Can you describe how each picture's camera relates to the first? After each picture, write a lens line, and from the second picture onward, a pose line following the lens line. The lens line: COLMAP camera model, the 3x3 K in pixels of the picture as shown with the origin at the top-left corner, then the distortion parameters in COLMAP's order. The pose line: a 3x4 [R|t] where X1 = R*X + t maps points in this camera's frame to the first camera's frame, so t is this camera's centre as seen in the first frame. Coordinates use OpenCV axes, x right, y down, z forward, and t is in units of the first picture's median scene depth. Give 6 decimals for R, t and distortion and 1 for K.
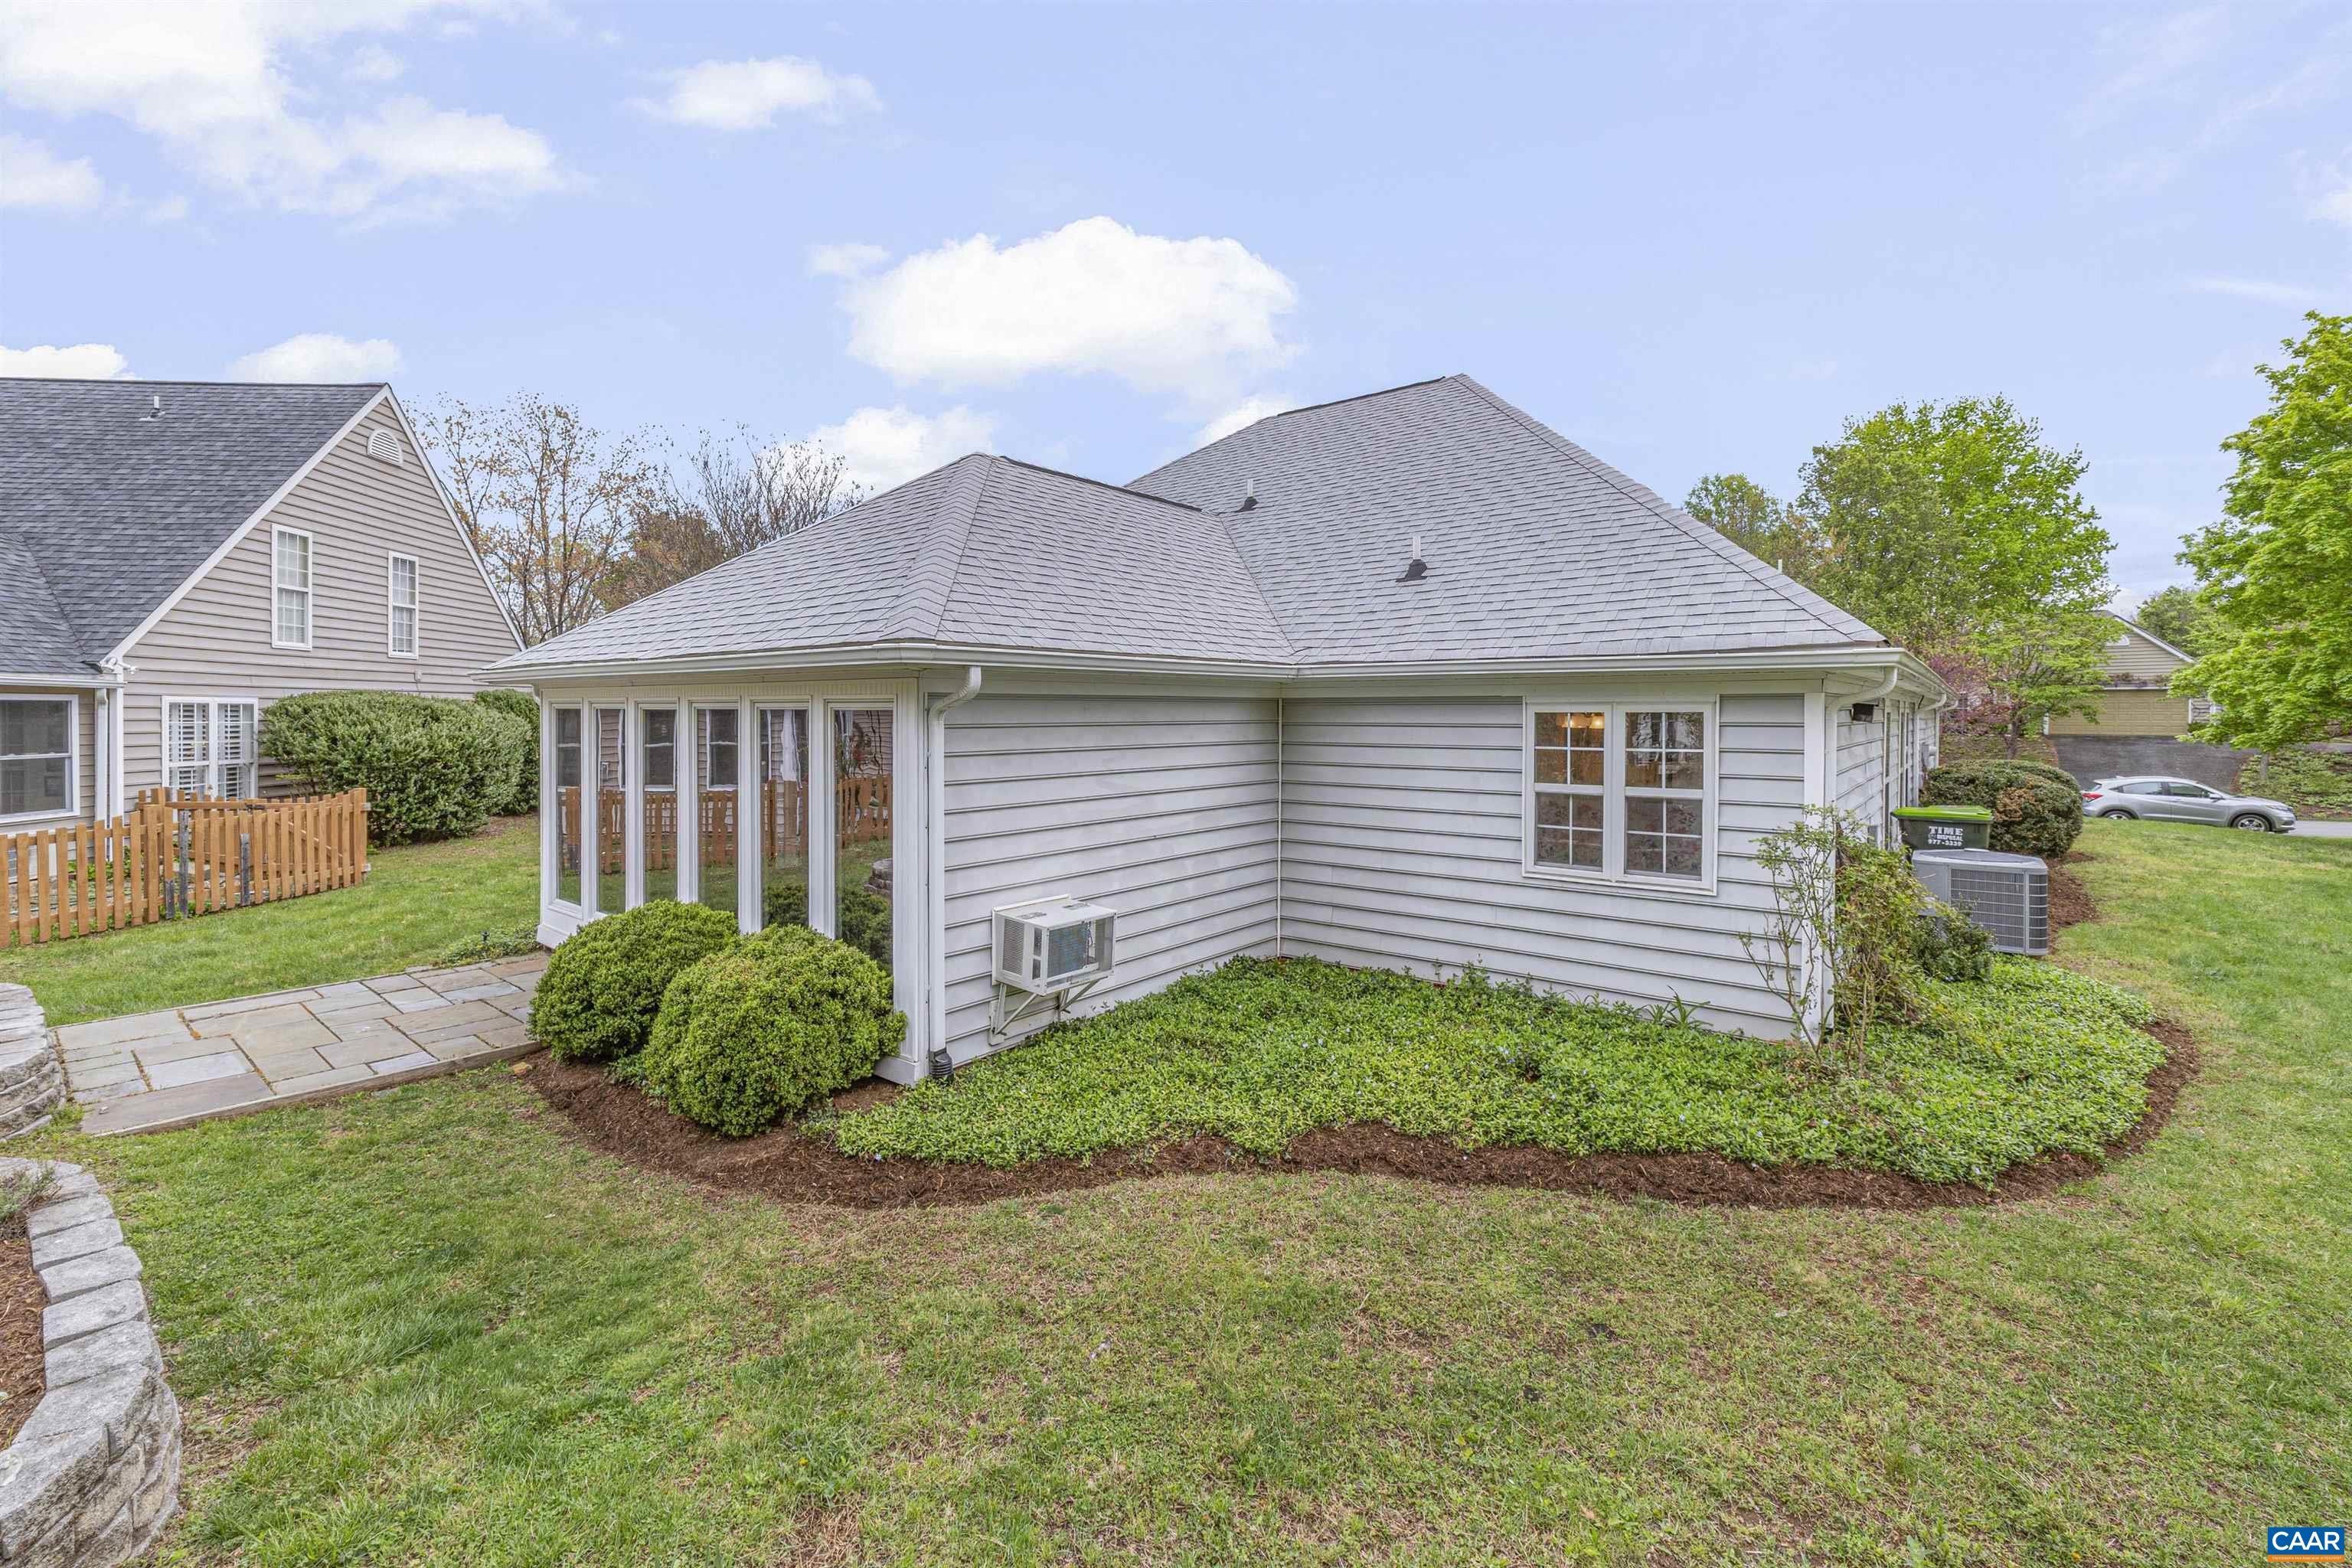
lens RADIAL K [[987.3, 0, 1179.0], [0, 987.3, 761.7], [0, 0, 1]] dist [-0.006656, -0.000272]
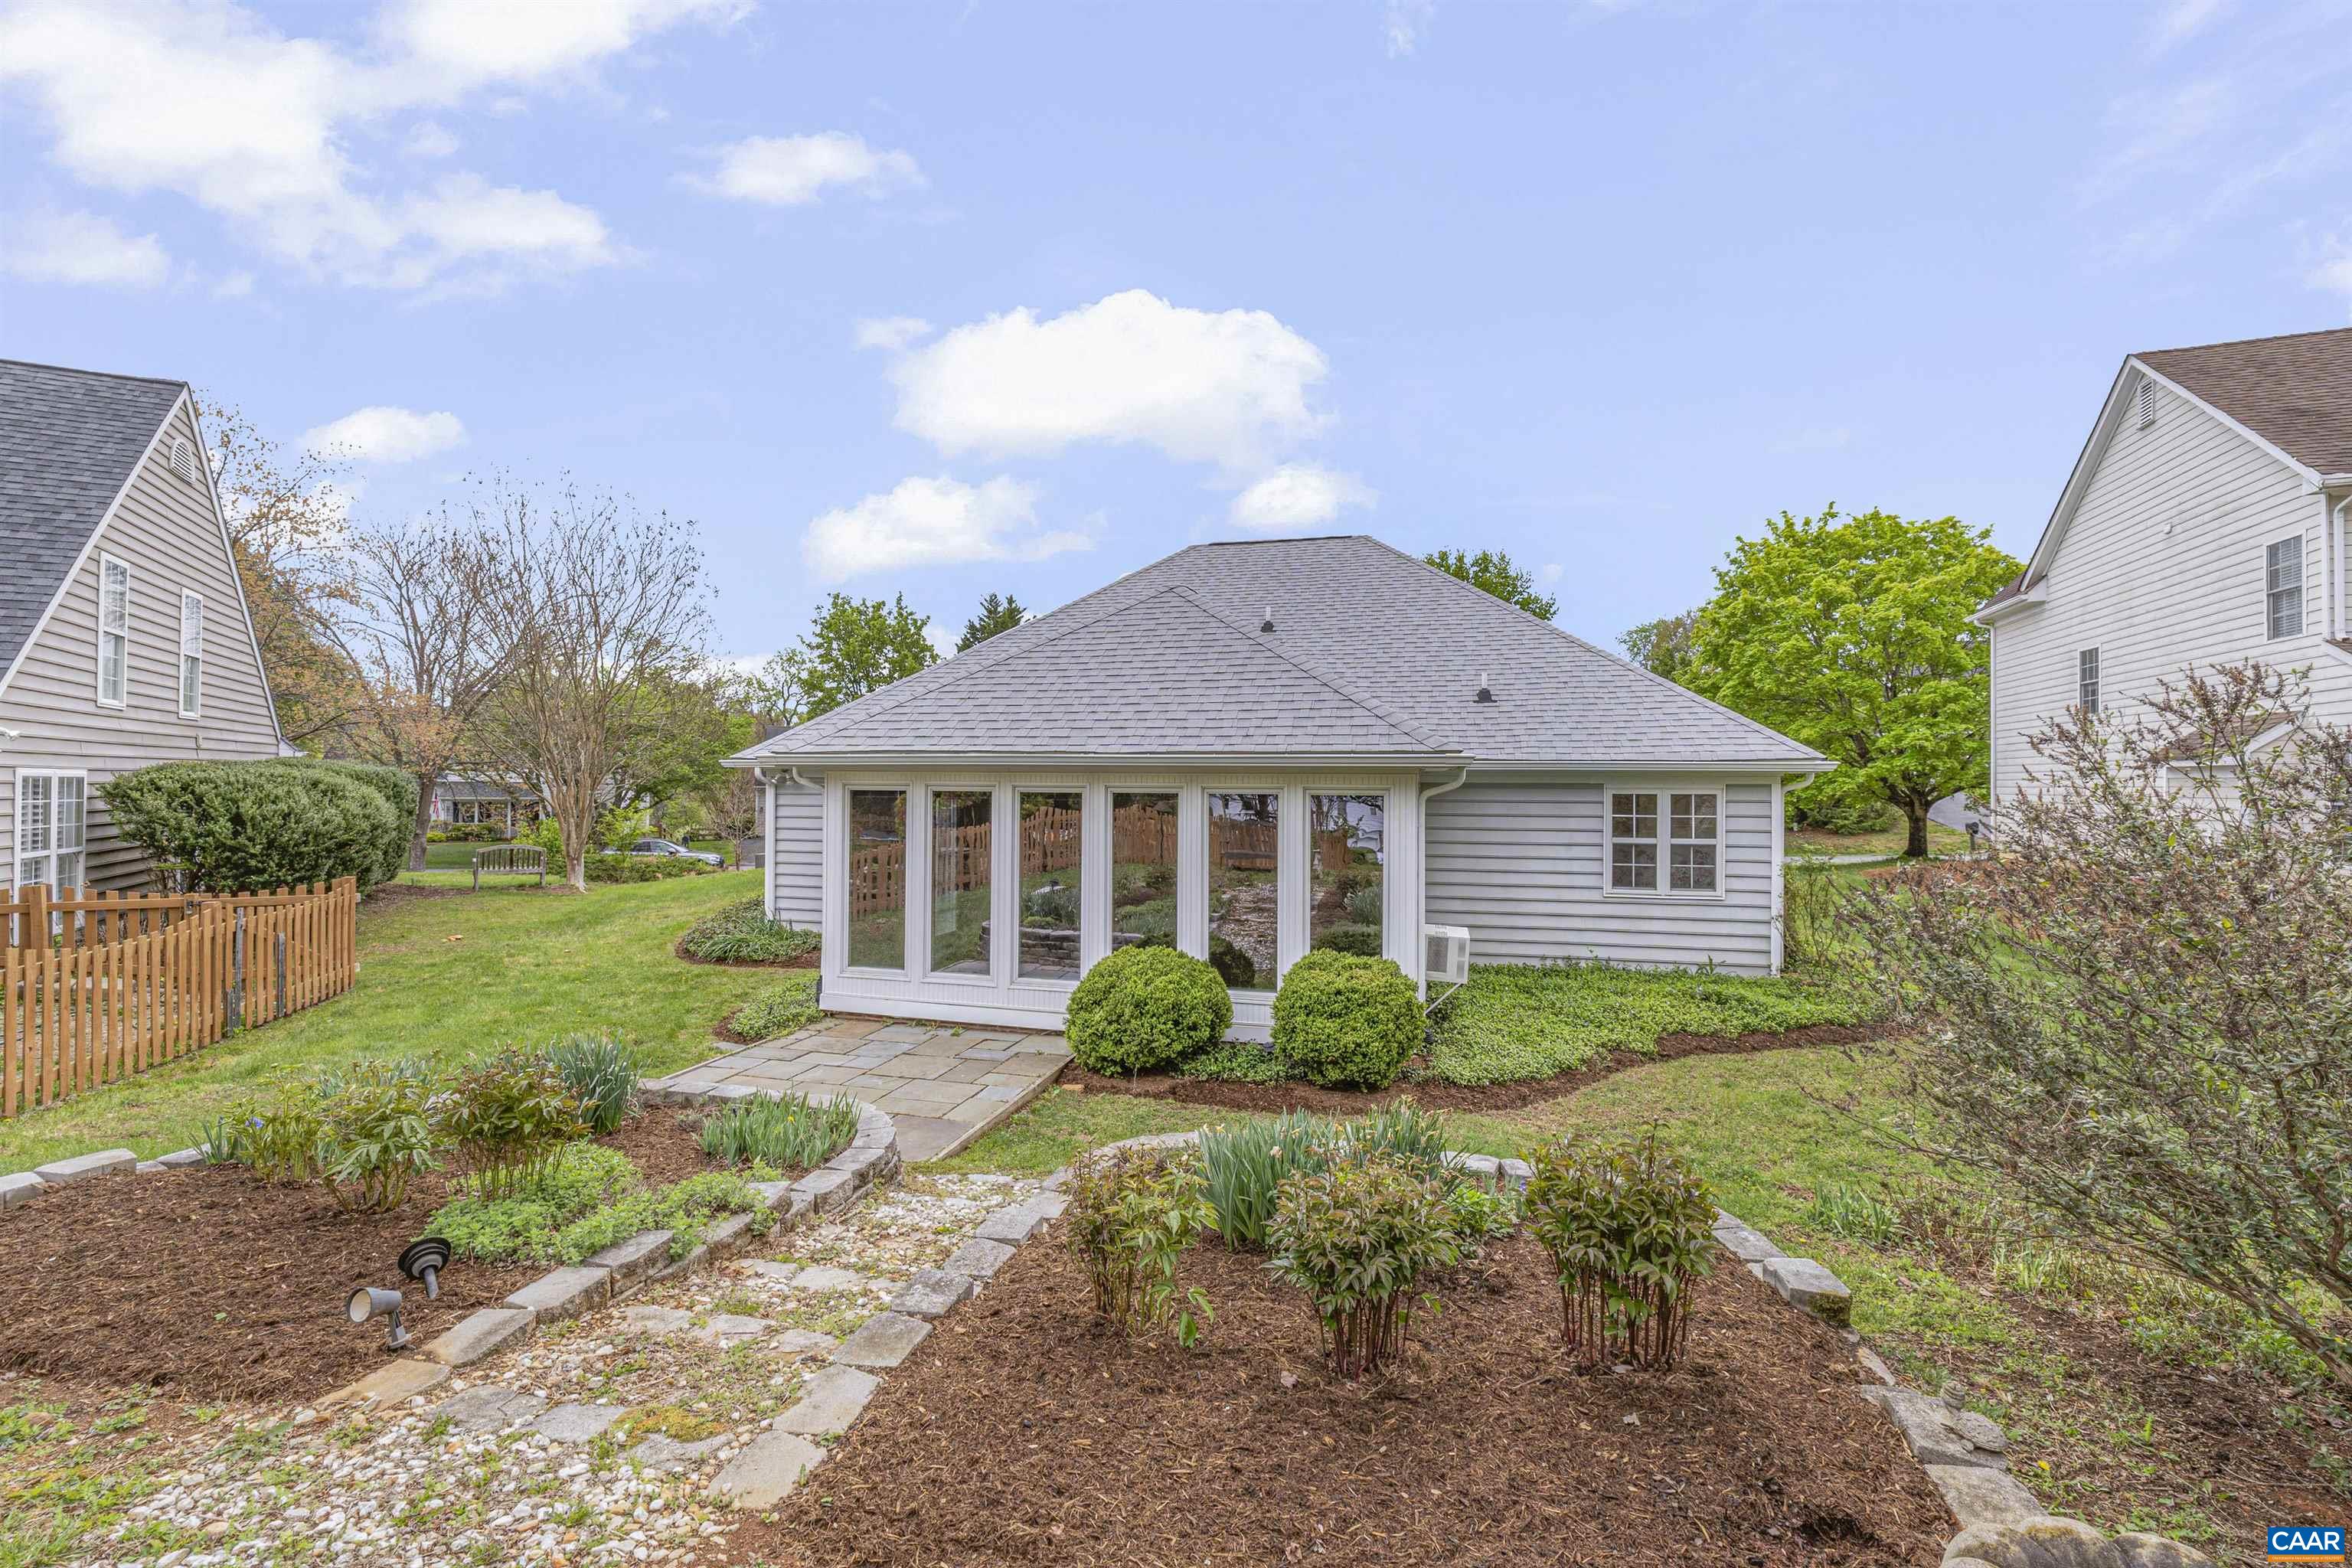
lens RADIAL K [[969.9, 0, 1173.6], [0, 969.9, 785.4], [0, 0, 1]] dist [0.000793, 0.000172]
pose [[0.910103, 0.000733, 0.414381, -0.942427], [0.016861, 0.999105, -0.038801, -0.014175], [-0.414038, 0.042300, 0.909276, -0.146865]]
